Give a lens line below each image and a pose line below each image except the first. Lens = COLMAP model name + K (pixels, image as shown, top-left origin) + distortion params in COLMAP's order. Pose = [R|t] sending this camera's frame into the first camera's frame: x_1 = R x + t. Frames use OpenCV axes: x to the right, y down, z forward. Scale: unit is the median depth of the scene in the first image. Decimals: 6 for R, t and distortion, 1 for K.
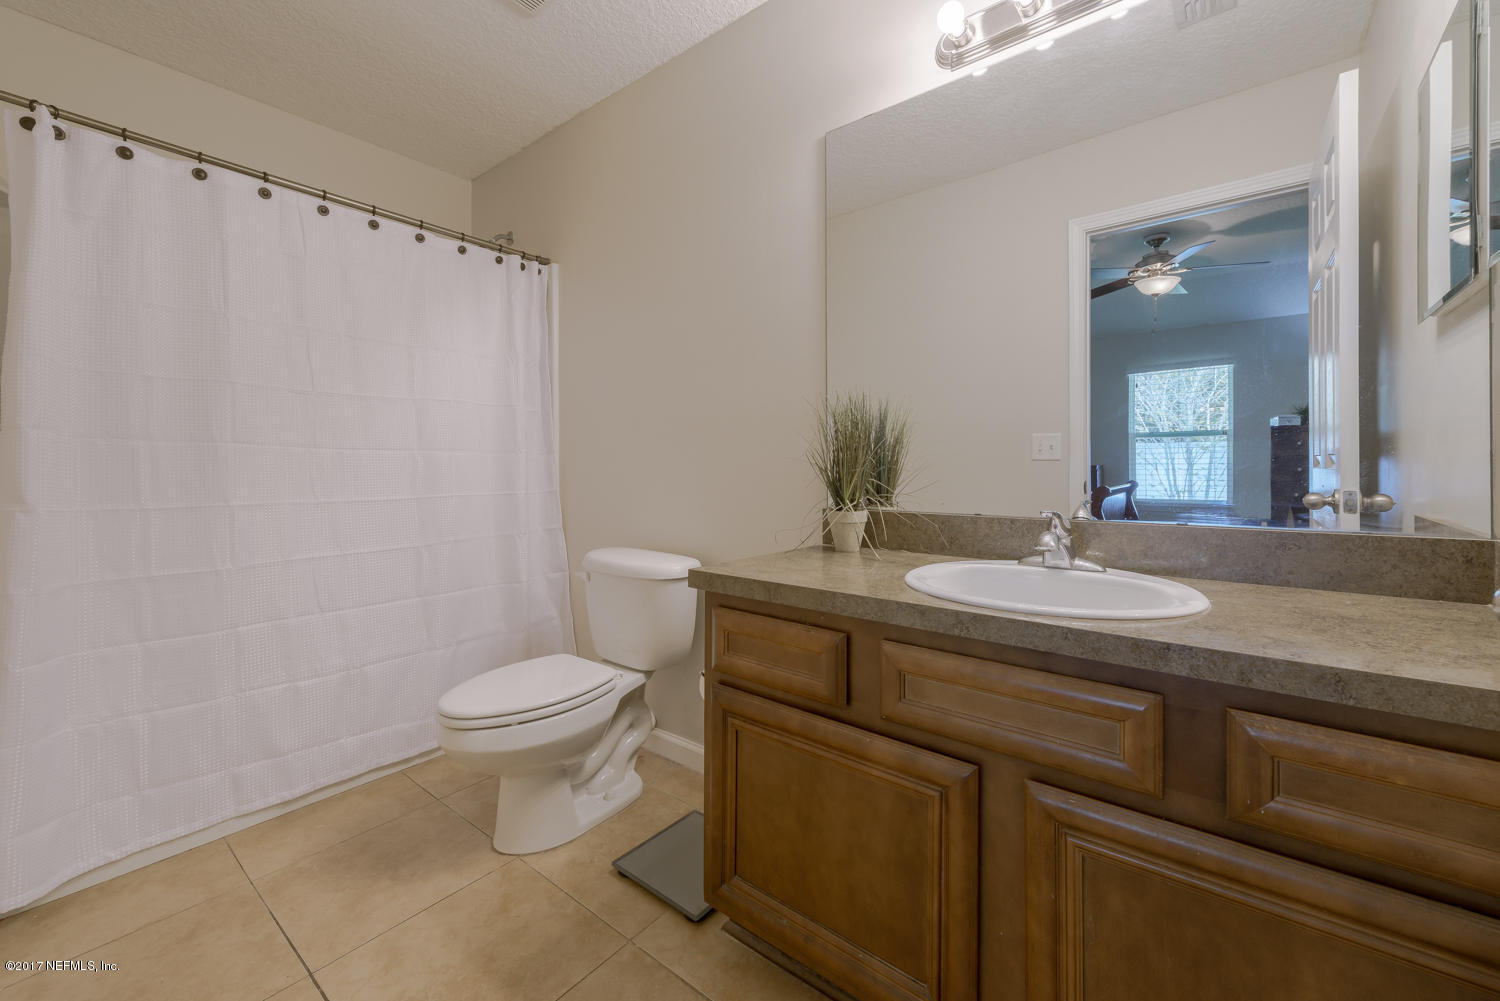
lens RADIAL K [[597.3, 0, 754.1], [0, 597.3, 494.0], [0, 0, 1]] dist [-0.000389, -0.000115]
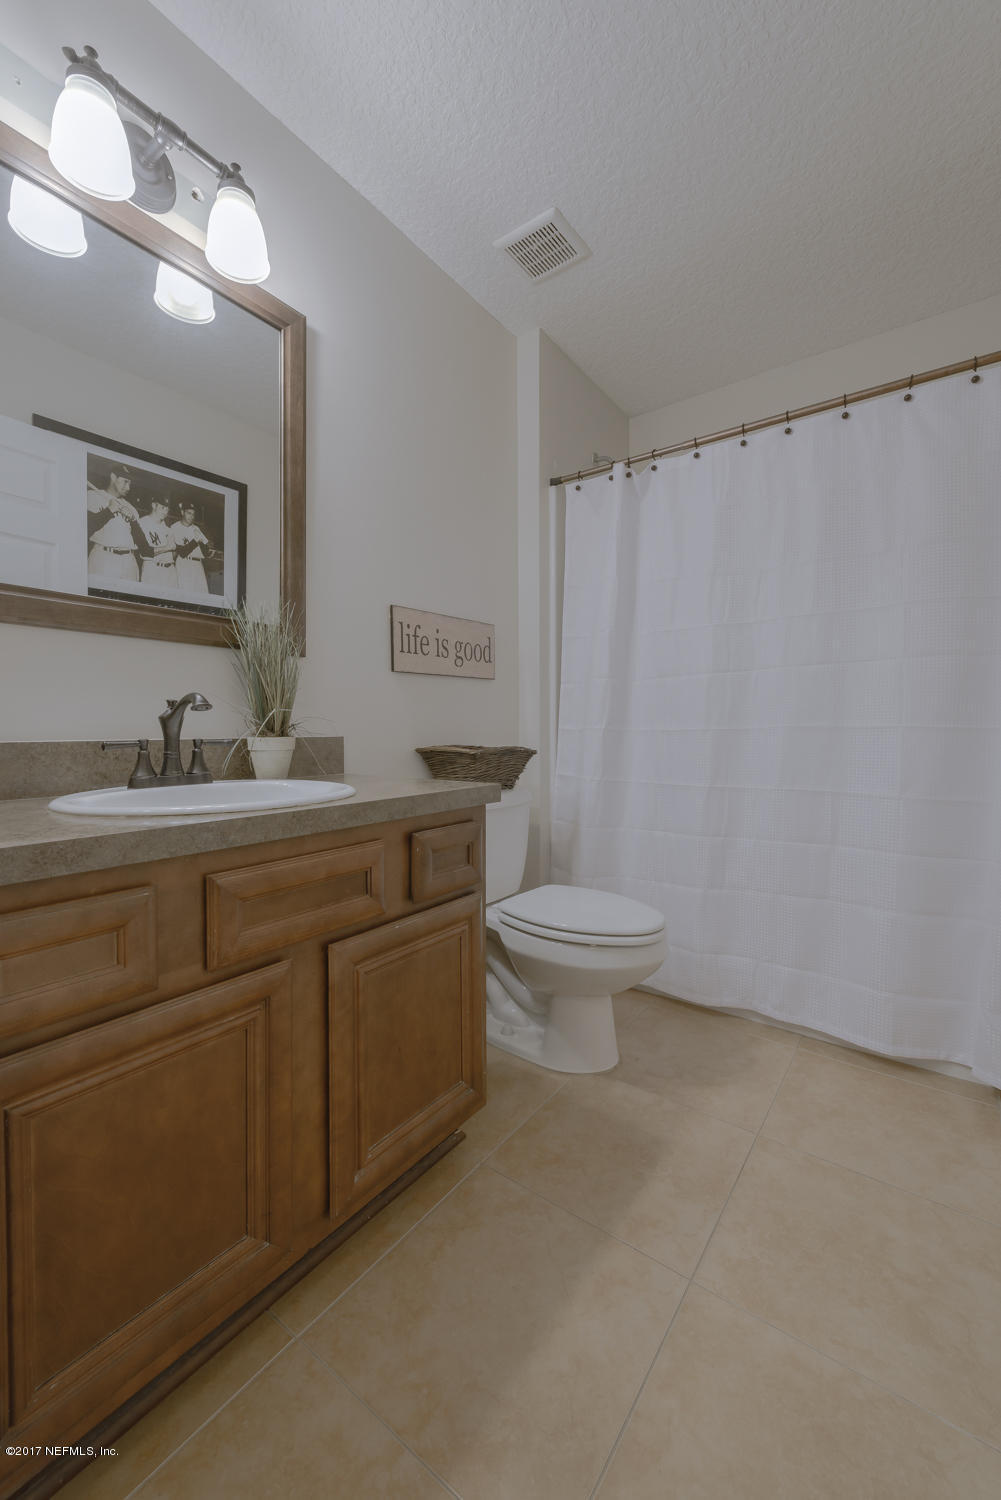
lens RADIAL K [[615.4, 0, 499.2], [0, 615.4, 714.2], [0, 0, 1]] dist [-0.001839, -0.000406]
pose [[-0.040213, -0.005370, 0.999177, -0.461880], [0.004906, 0.999972, 0.005572, 0.025914], [-0.999179, 0.005126, -0.040186, 0.469787]]
